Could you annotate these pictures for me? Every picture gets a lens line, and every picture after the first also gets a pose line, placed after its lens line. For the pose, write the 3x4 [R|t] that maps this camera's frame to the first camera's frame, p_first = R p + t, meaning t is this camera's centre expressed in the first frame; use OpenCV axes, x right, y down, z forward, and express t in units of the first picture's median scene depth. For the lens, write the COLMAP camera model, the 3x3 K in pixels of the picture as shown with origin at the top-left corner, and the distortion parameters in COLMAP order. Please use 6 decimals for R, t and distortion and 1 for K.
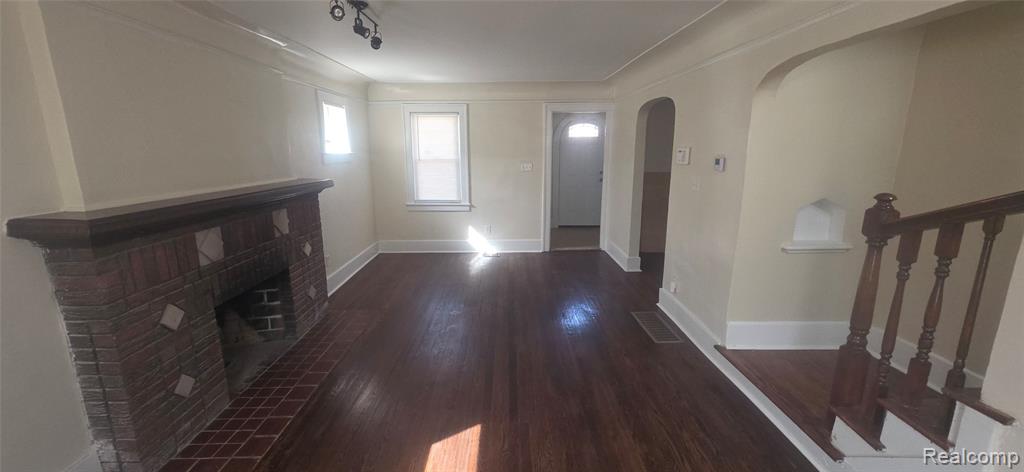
lens RADIAL K [[405.4, 0, 506.2], [0, 405.4, 231.4], [0, 0, 1]] dist [-0.003141, -0.000391]
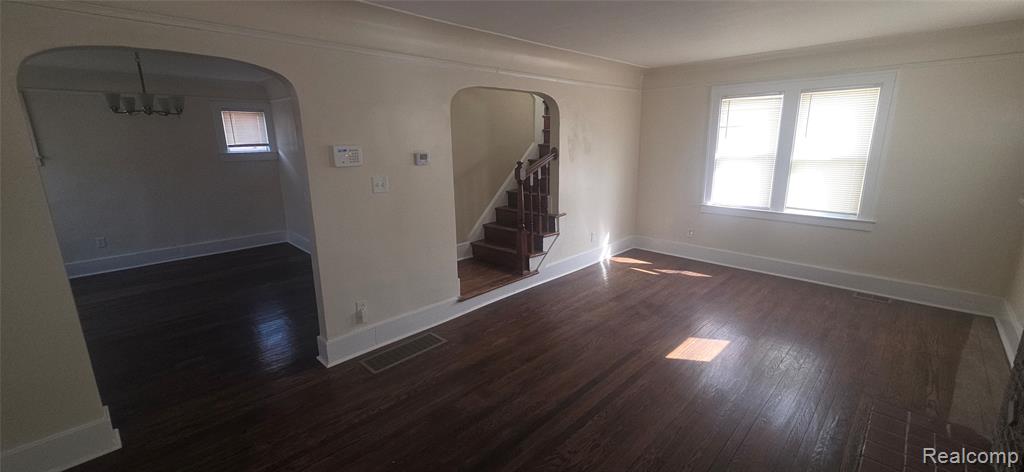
lens RADIAL K [[405.4, 0, 505.8], [0, 405.4, 232.1], [0, 0, 1]] dist [-0.003141, -0.000391]
pose [[-0.706473, -0.139430, 0.693870, -0.468193], [0.164123, 0.921401, 0.352254, -0.364608], [-0.688448, 0.362738, -0.628062, 1.751537]]
